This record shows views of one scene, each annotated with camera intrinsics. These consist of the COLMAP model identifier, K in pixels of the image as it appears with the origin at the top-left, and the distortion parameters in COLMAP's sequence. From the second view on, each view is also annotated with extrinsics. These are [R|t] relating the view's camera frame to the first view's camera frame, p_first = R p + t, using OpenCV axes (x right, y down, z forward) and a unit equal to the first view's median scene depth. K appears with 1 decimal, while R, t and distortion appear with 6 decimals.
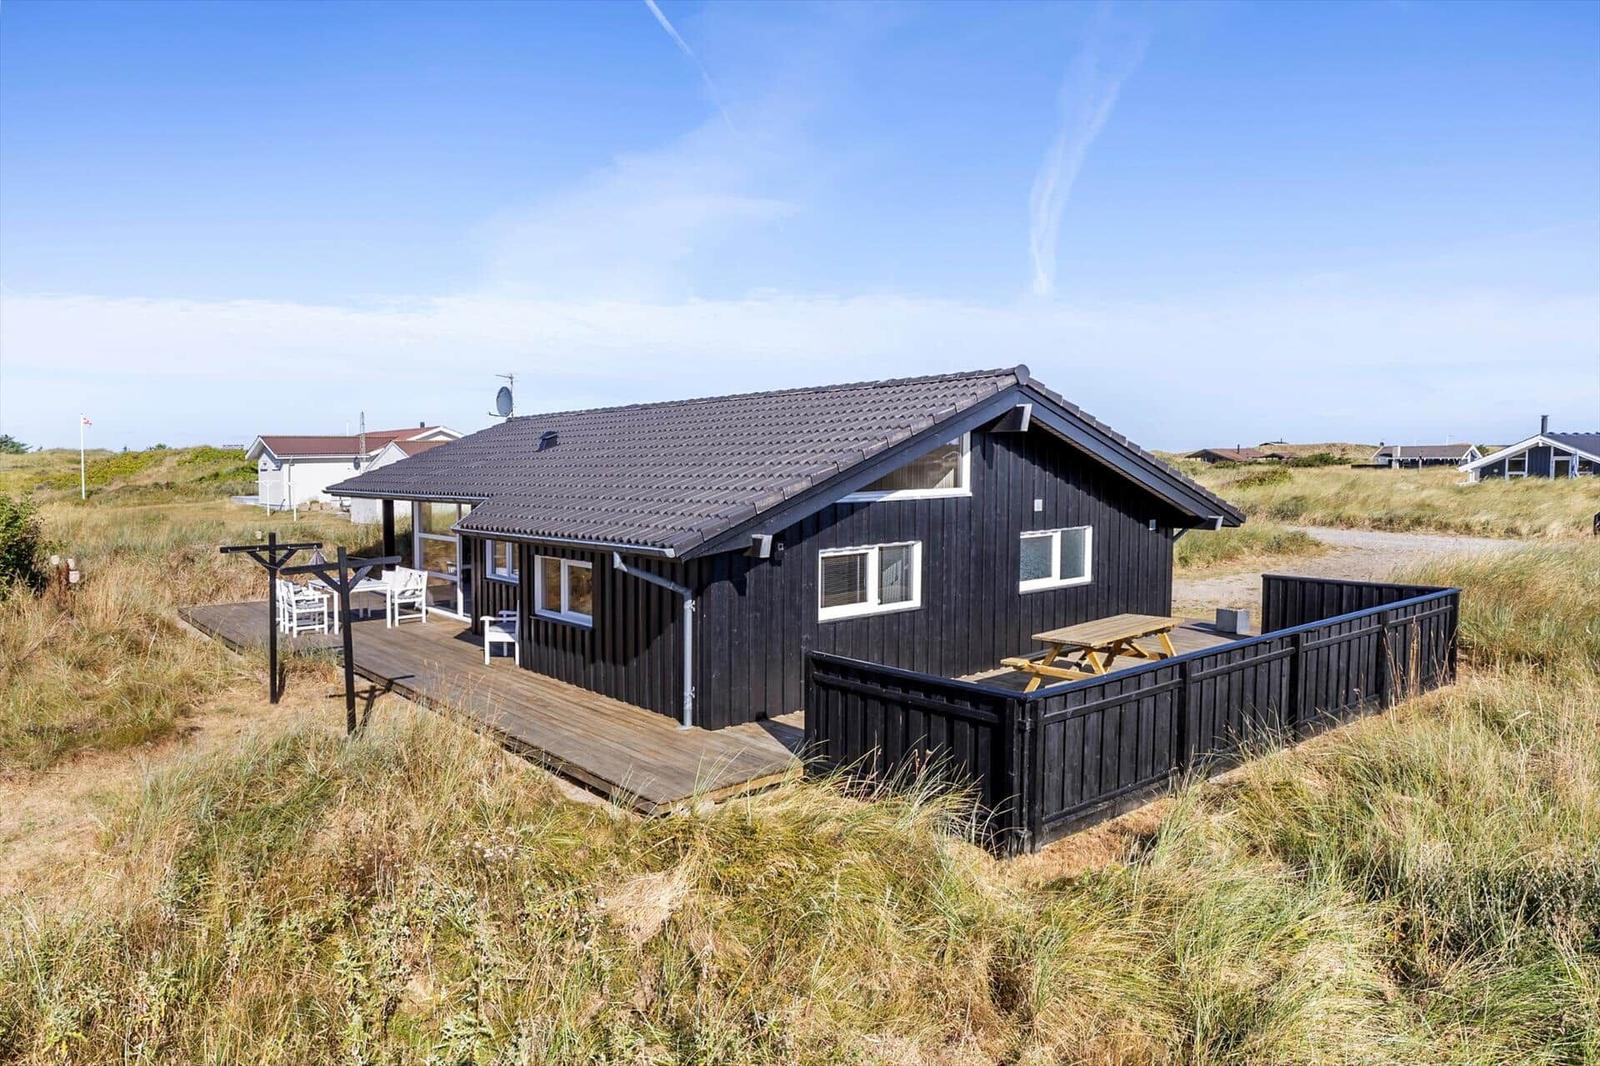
lens RADIAL K [[1066.0, 0, 802.0], [0, 1066.0, 545.1], [0, 0, 1]] dist [0.003305, 0.001665]
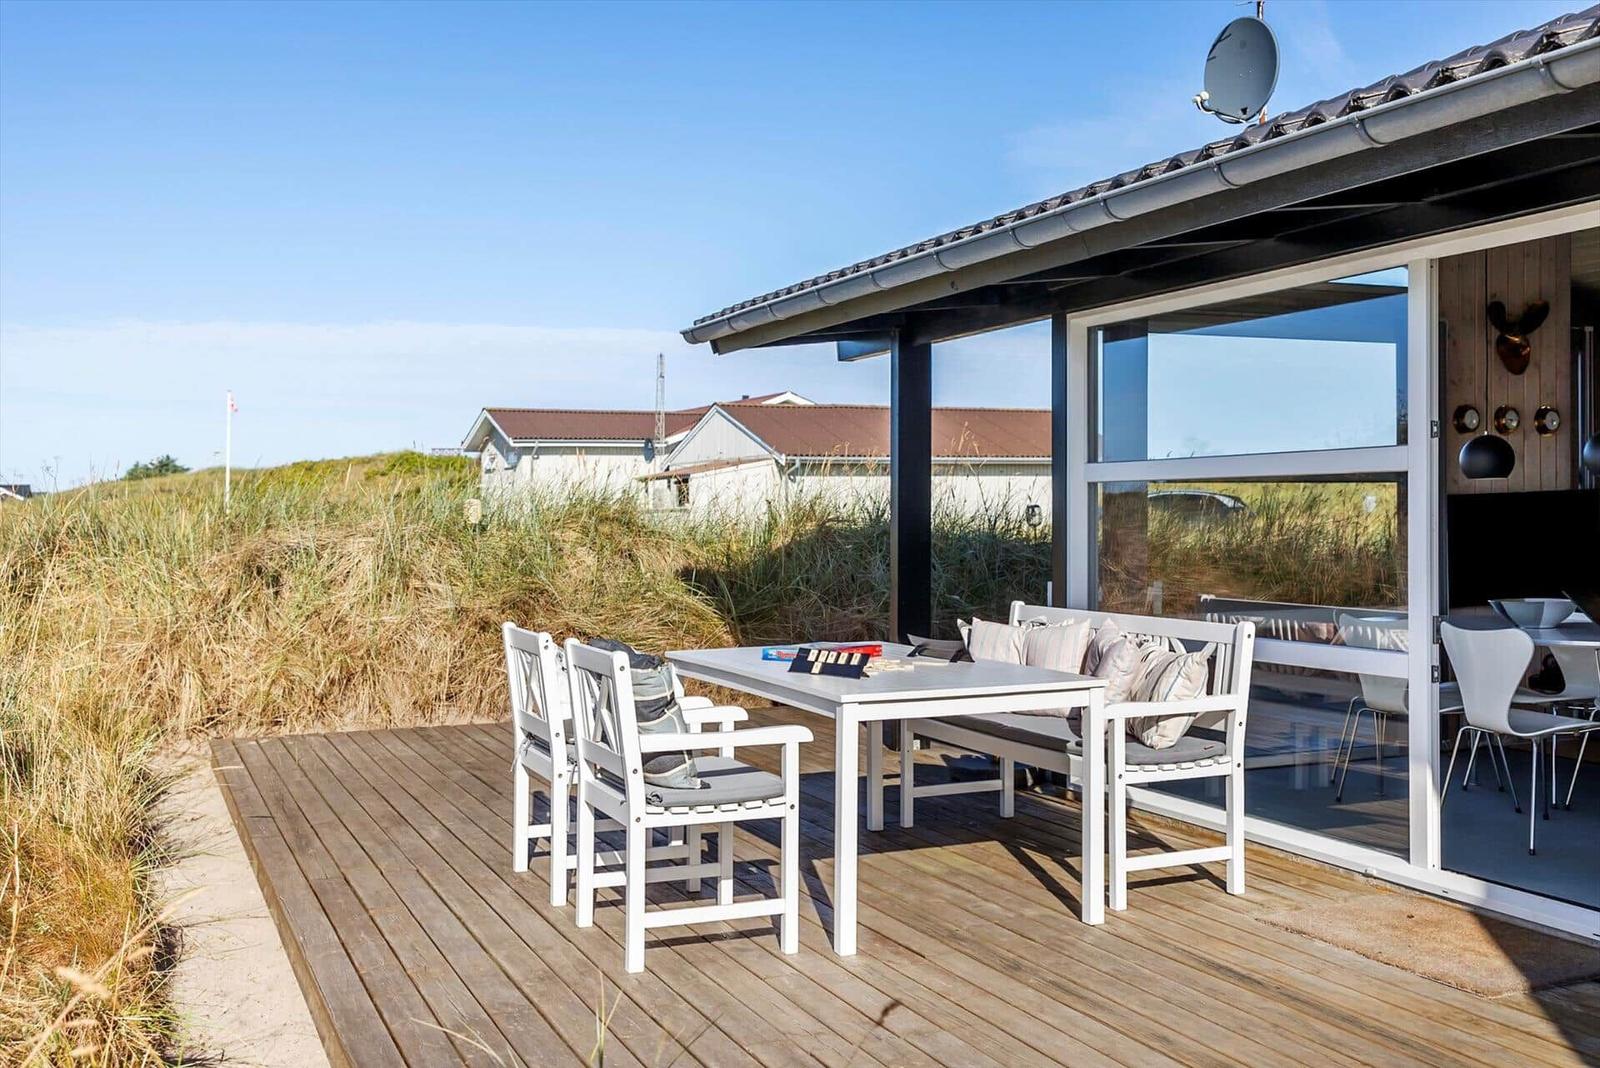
lens RADIAL K [[1587.0, 0, 800.0], [0, 1587.0, 534.0], [0, 0, 1]] dist [0.016212, 0.011506]
pose [[0.963375, 0.013148, -0.267834, -0.338699], [-0.030488, 0.997691, -0.060685, 0.026650], [0.266417, 0.066628, 0.961552, 0.668167]]
